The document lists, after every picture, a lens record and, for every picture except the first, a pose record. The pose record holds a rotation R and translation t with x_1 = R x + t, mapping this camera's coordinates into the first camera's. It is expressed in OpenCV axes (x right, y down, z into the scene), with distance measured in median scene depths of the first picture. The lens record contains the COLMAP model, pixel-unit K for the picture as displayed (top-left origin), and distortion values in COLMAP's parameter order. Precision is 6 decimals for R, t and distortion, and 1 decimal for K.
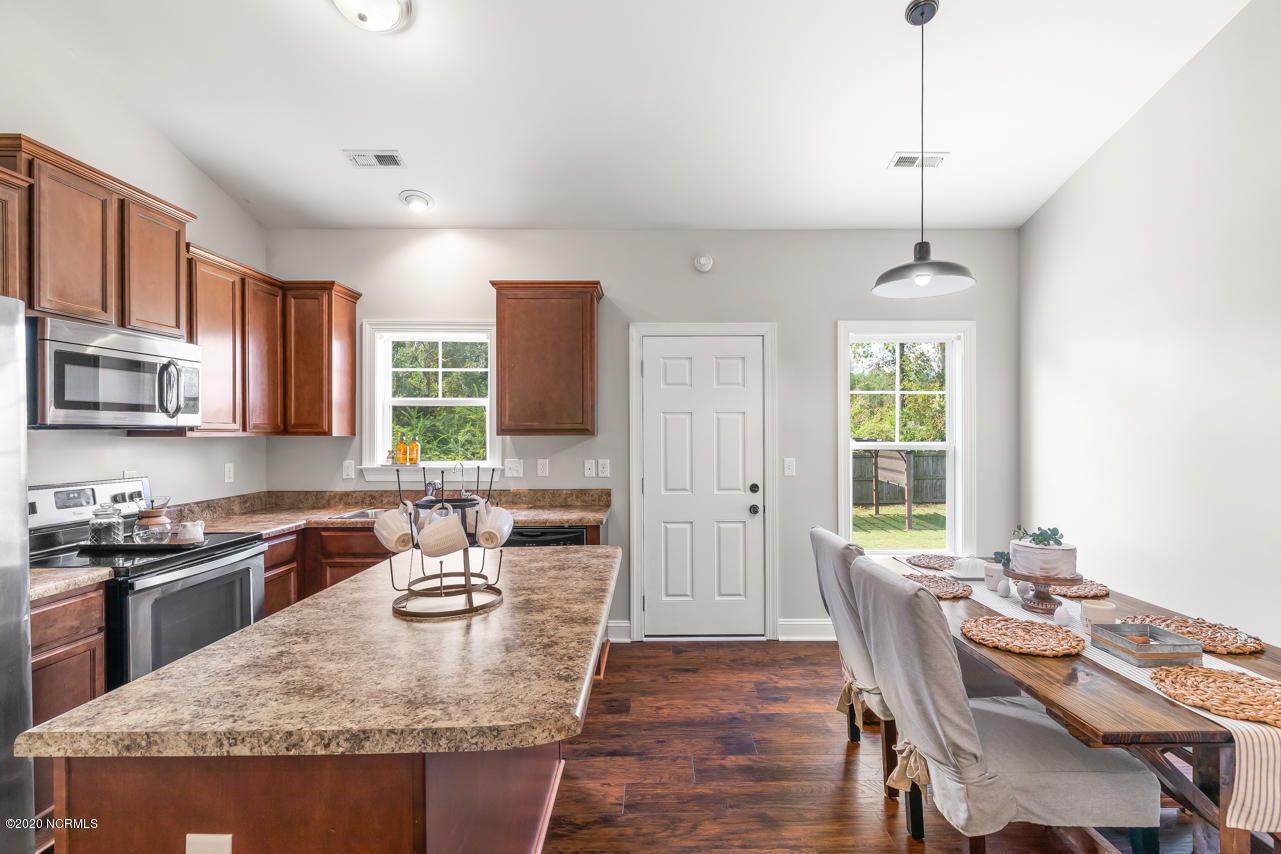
lens RADIAL K [[599.0, 0, 655.6], [0, 599.0, 435.1], [0, 0, 1]] dist [-0.001587, -0.000338]
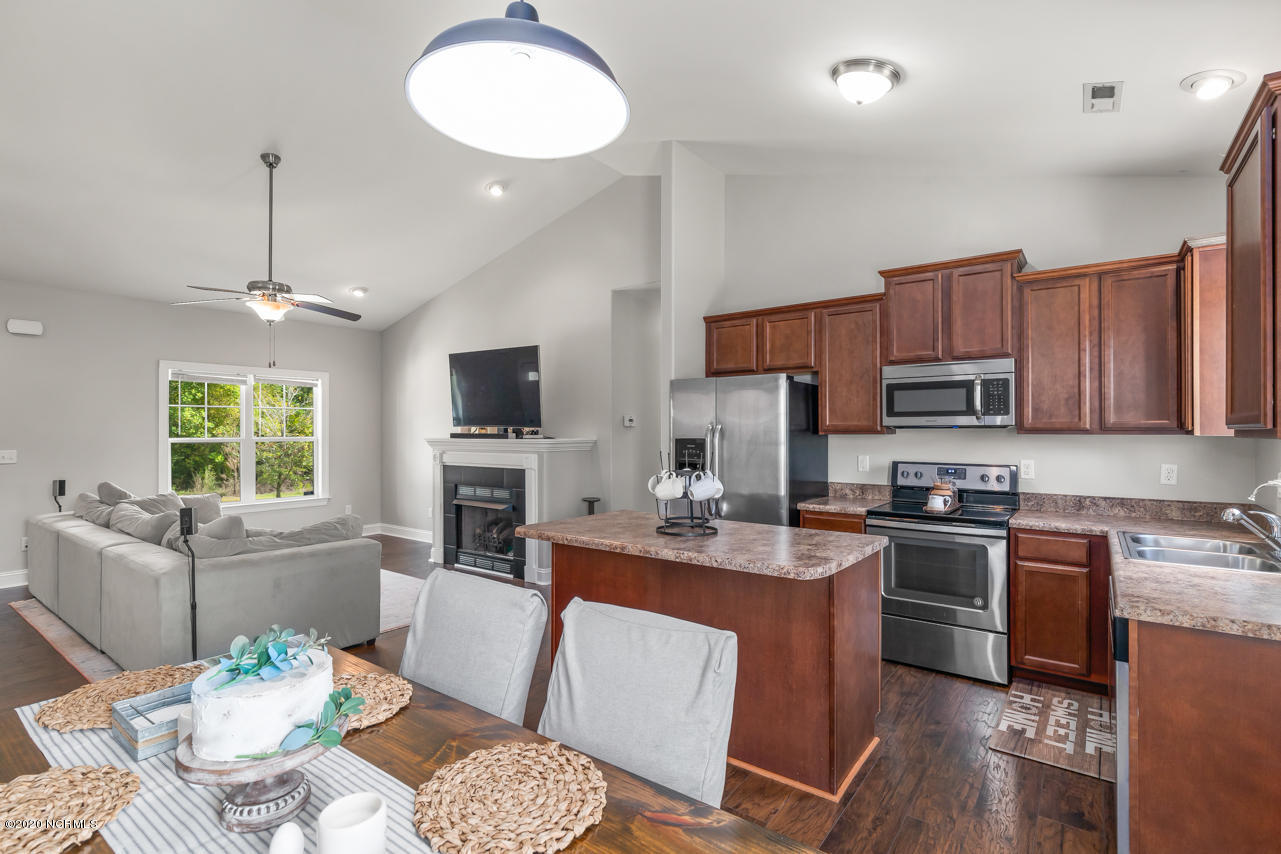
lens RADIAL K [[599.0, 0, 655.5], [0, 599.0, 429.1], [0, 0, 1]] dist [-0.001587, -0.000338]
pose [[-0.589596, 0.000777, -0.807698, 0.498174], [-0.002615, 0.999992, 0.002870, -0.007287], [0.807694, 0.003804, -0.589590, 0.892697]]
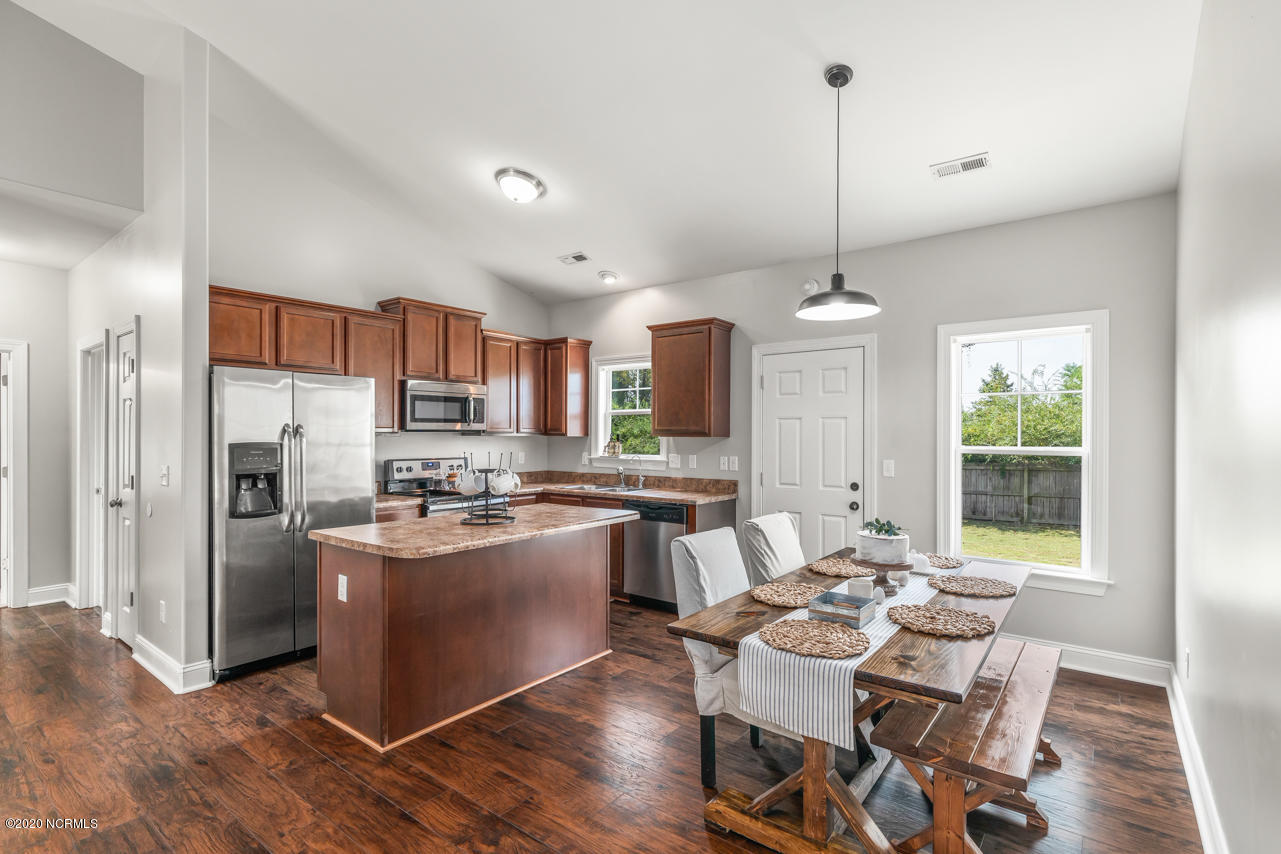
lens RADIAL K [[599.0, 0, 653.5], [0, 599.0, 435.9], [0, 0, 1]] dist [-0.001587, -0.000338]
pose [[0.795068, 0.006128, -0.606489, 0.582342], [-0.007672, 0.999971, 0.000047, -0.001236], [0.606472, 0.004616, 0.795092, -0.100457]]
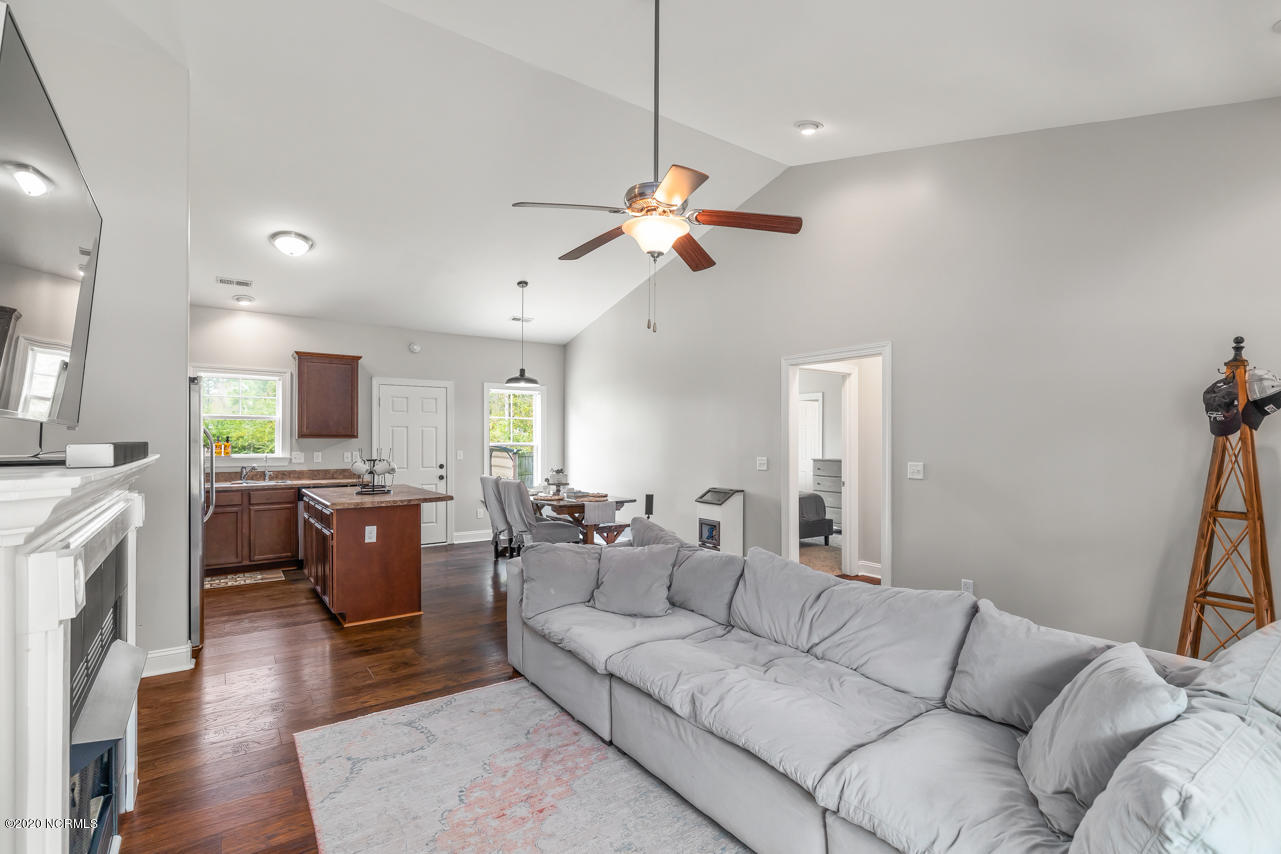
lens RADIAL K [[599.0, 0, 652.5], [0, 599.0, 438.1], [0, 0, 1]] dist [-0.001587, -0.000338]
pose [[0.809899, 0.005464, 0.586544, -0.454371], [-0.002462, 0.999979, -0.005917, 0.007891], [-0.586565, 0.003348, 0.809895, -1.051050]]
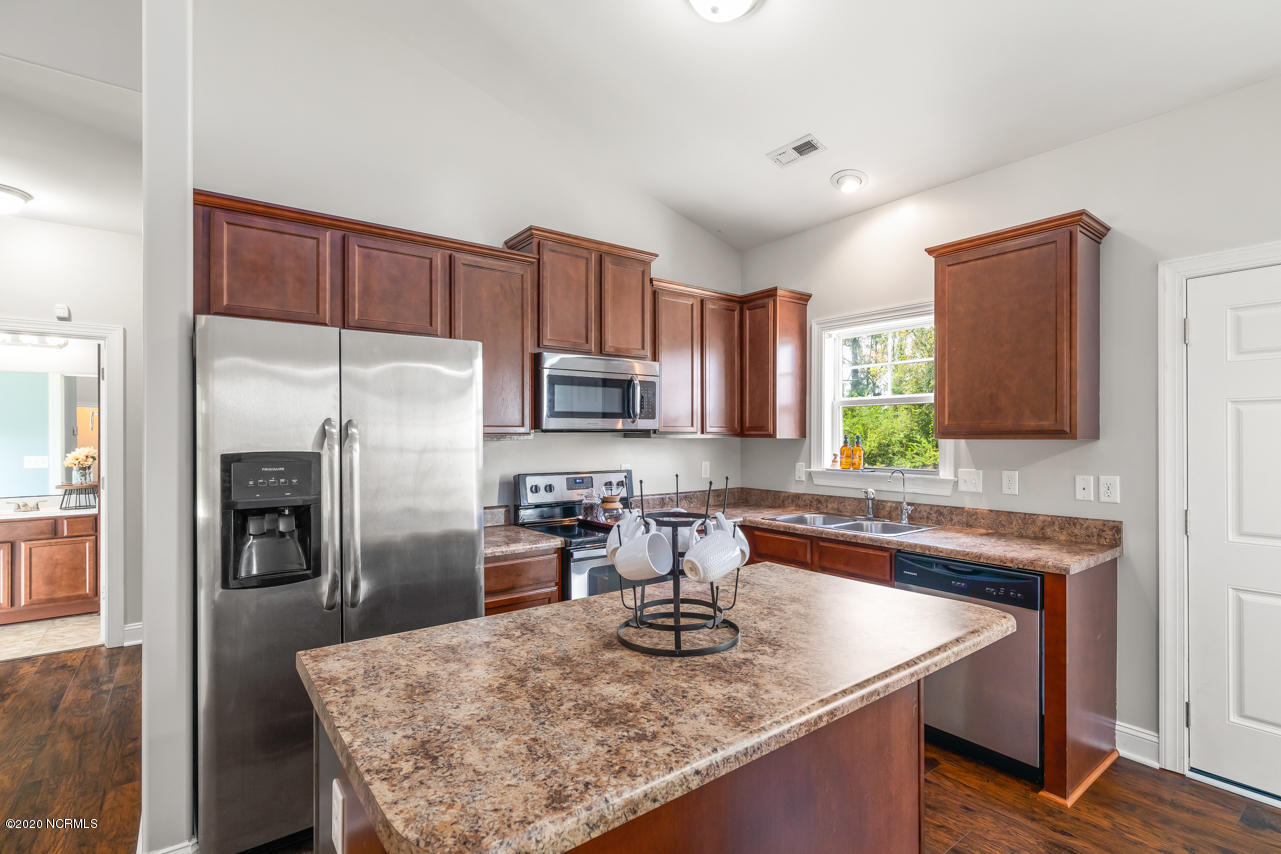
lens RADIAL K [[599.0, 0, 653.8], [0, 599.0, 434.3], [0, 0, 1]] dist [-0.001587, -0.000338]
pose [[0.610063, 0.000971, -0.792352, 0.142611], [-0.004404, 0.999988, -0.002165, -0.002160], [0.792341, 0.004810, 0.610060, 0.210566]]
